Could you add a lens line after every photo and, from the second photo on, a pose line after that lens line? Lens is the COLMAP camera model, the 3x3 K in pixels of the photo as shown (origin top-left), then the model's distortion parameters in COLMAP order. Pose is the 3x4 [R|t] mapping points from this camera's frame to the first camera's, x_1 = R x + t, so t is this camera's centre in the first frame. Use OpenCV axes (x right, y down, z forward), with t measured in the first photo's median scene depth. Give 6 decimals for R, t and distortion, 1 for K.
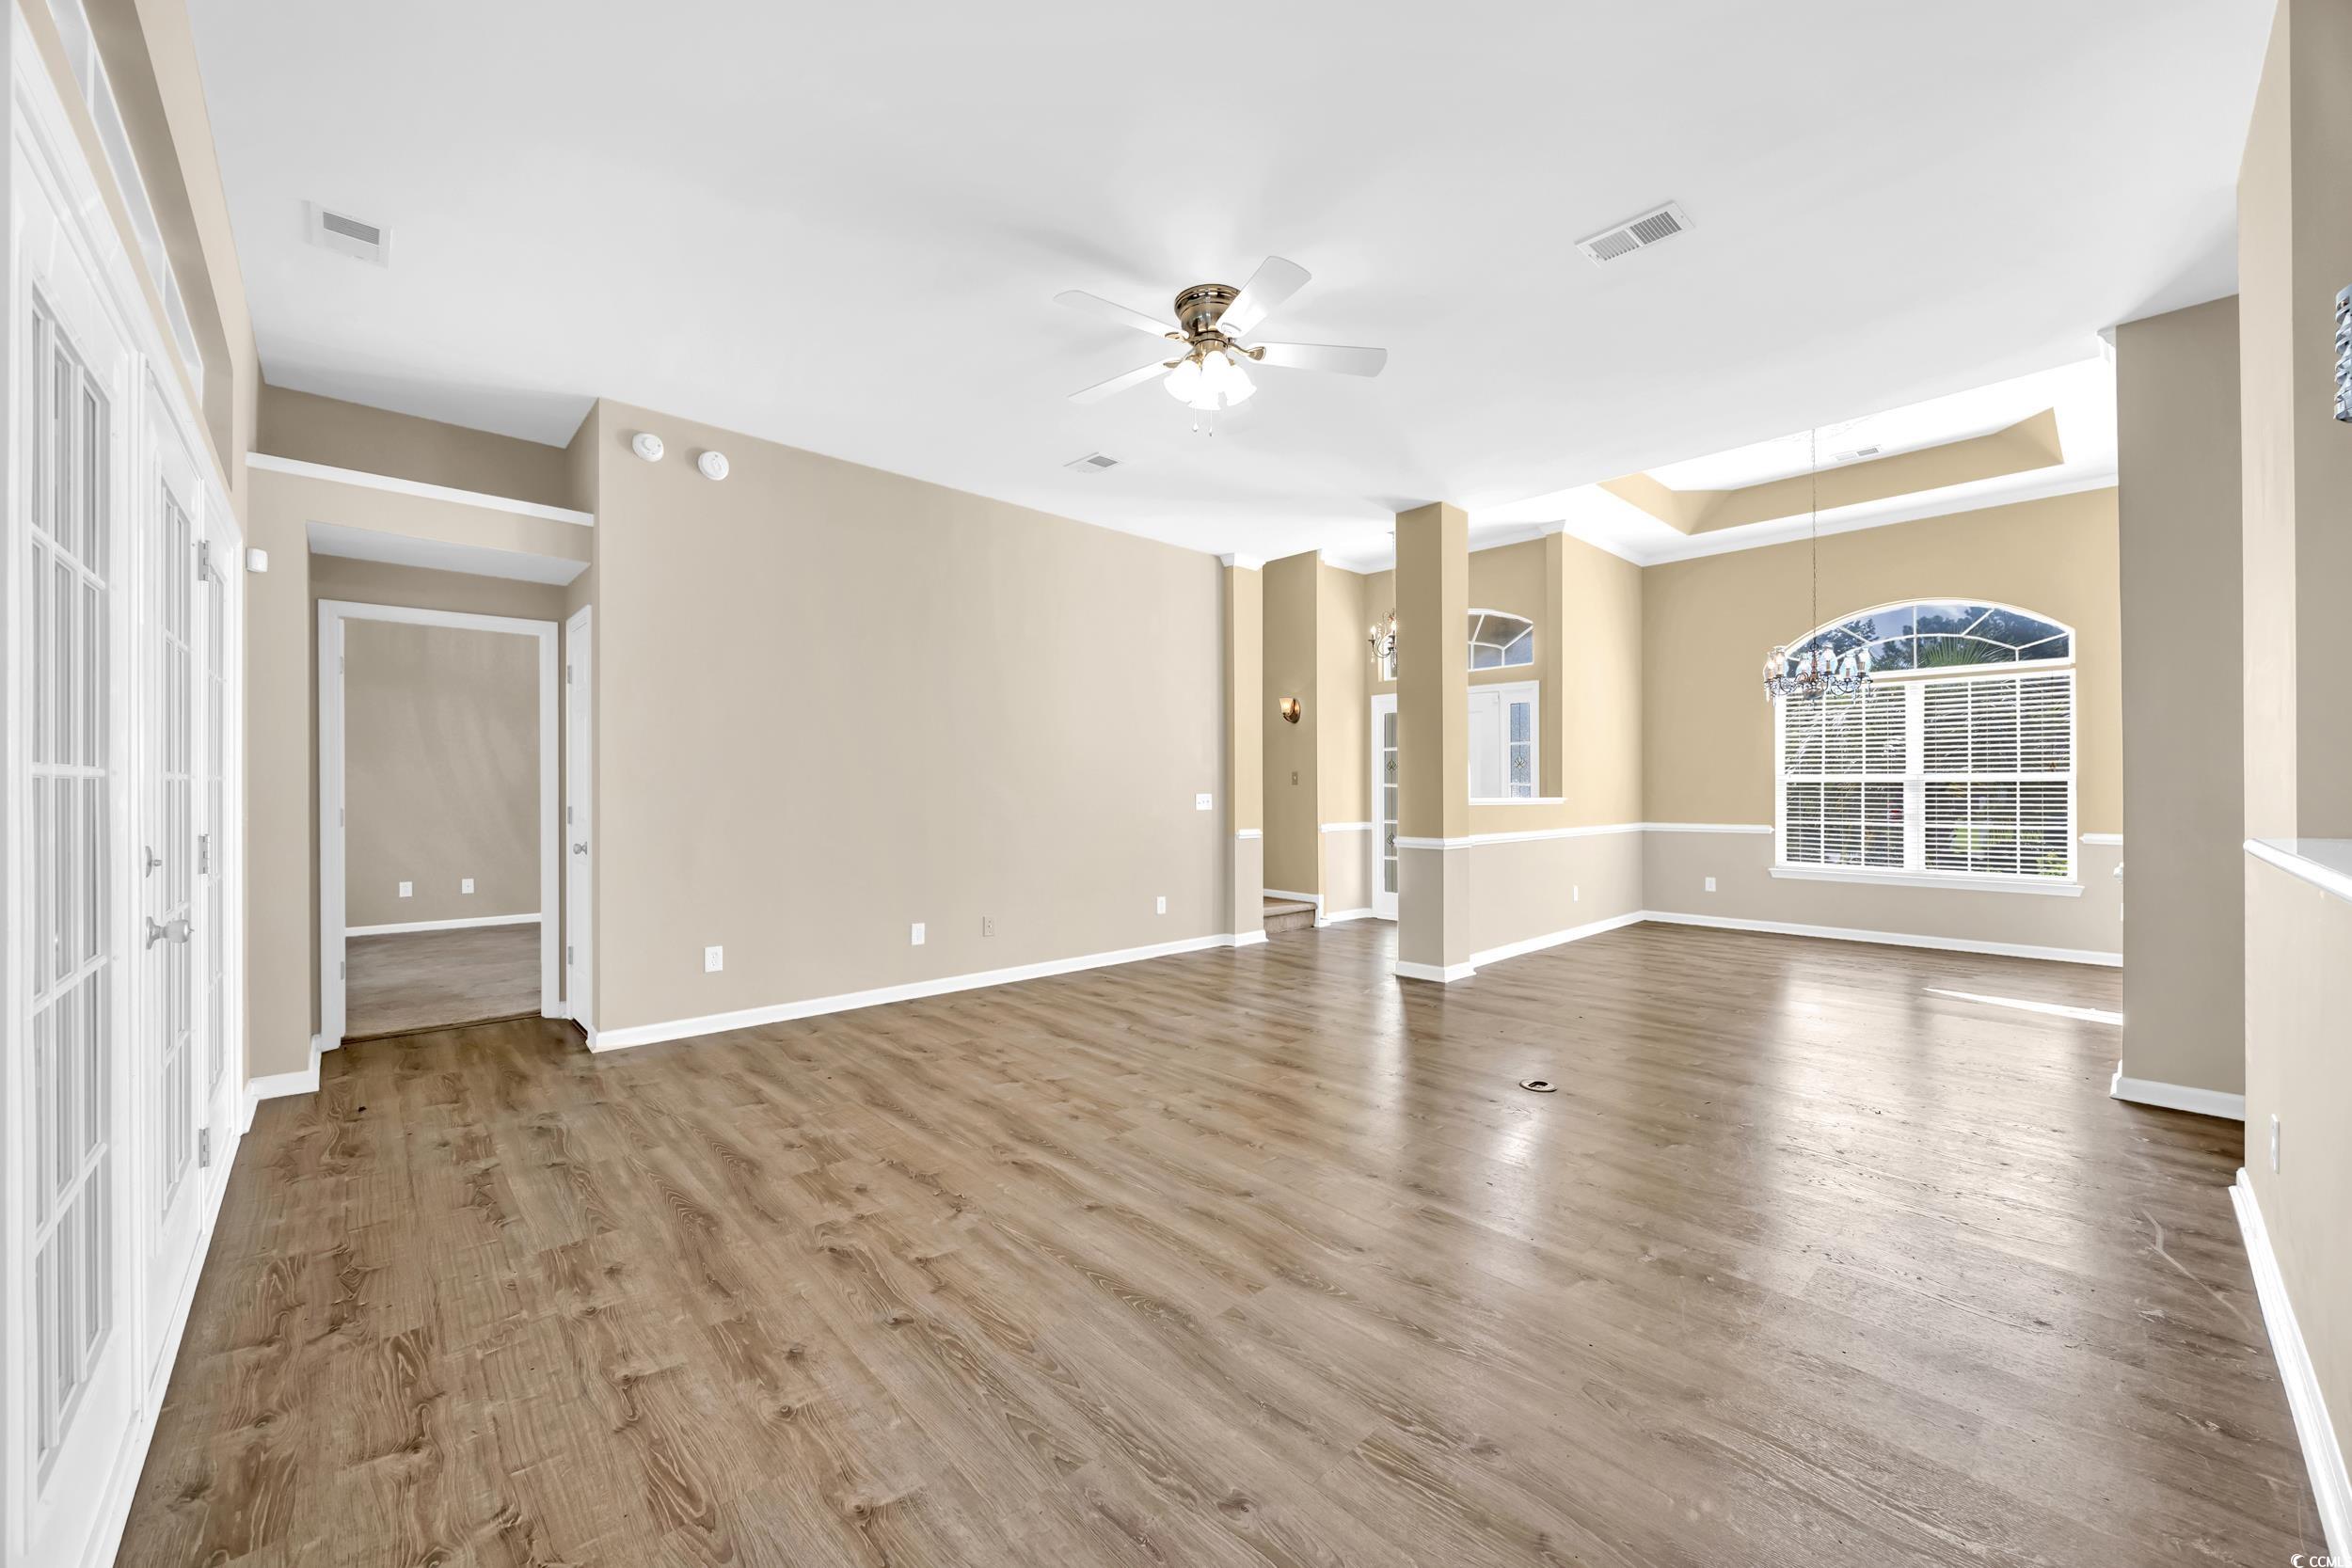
lens RADIAL K [[888.1, 0, 1180.8], [0, 888.1, 781.3], [0, 0, 1]] dist [-0.002381, -0.000511]
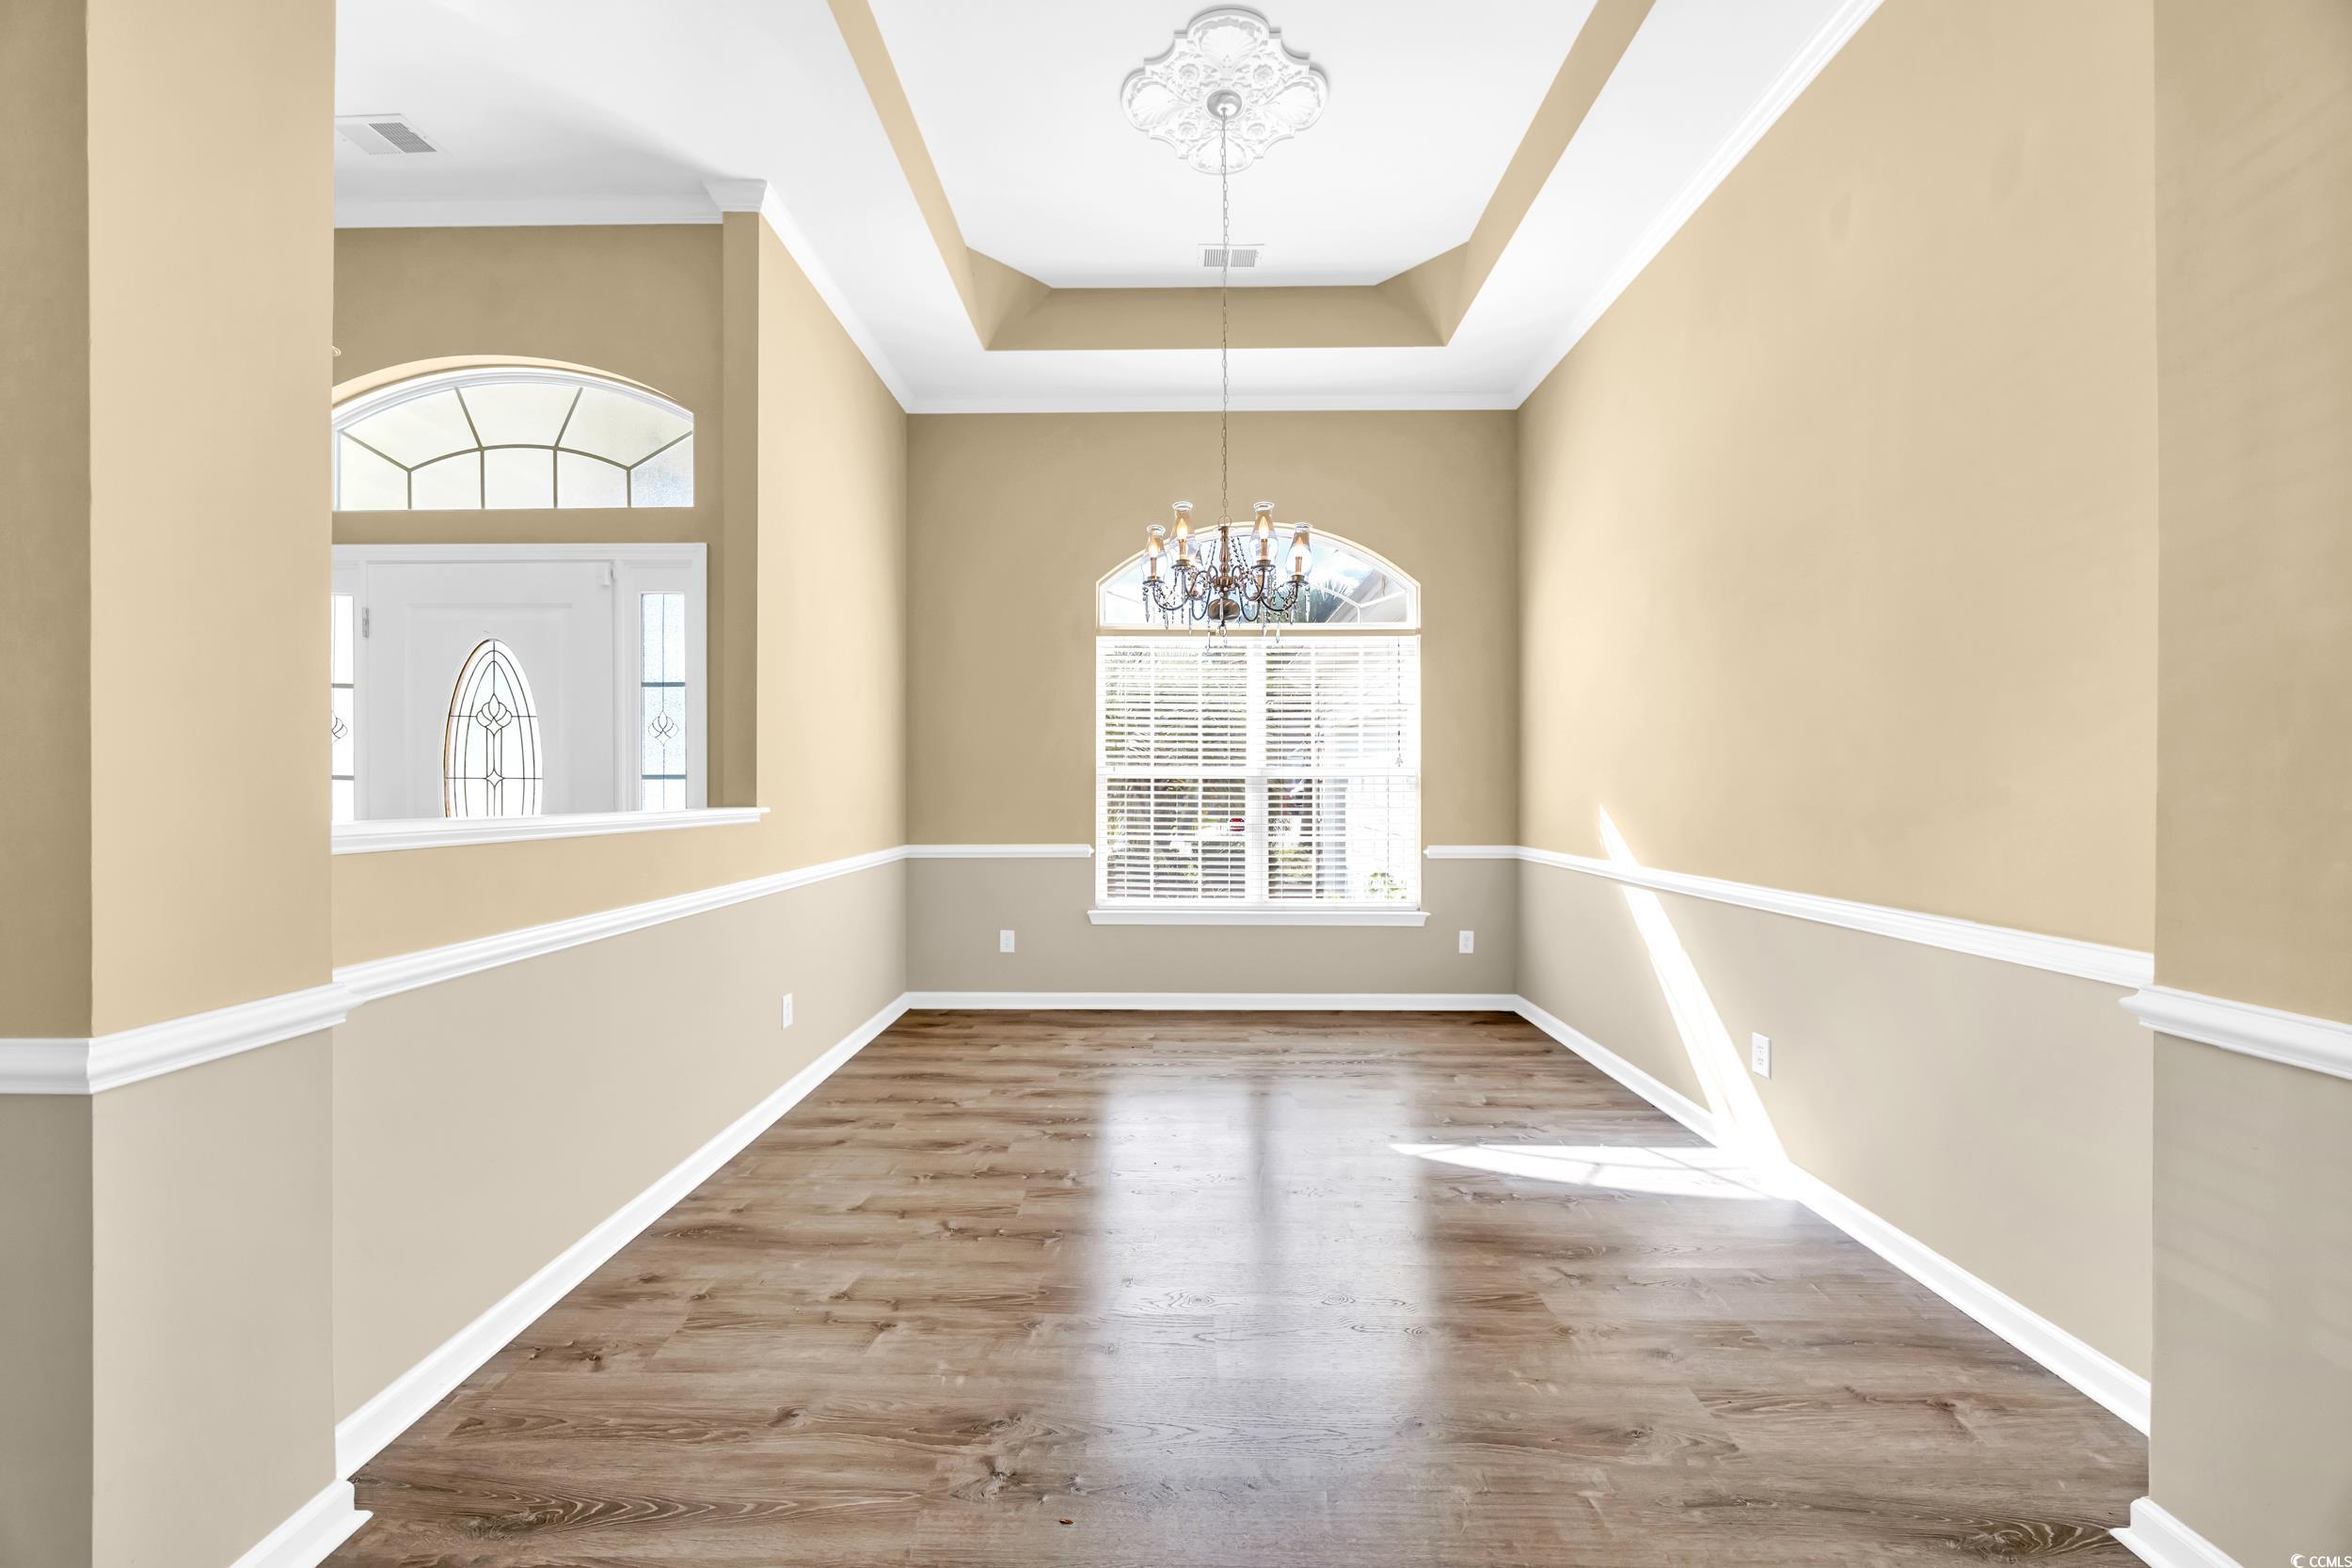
lens RADIAL K [[888.1, 0, 1143.1], [0, 888.1, 782.1], [0, 0, 1]] dist [-0.002381, -0.000511]
pose [[0.711208, 0.004930, 0.702965, 0.249823], [-0.001597, 0.999984, -0.005397, 0.007918], [-0.702980, 0.002716, 0.711204, 0.541827]]
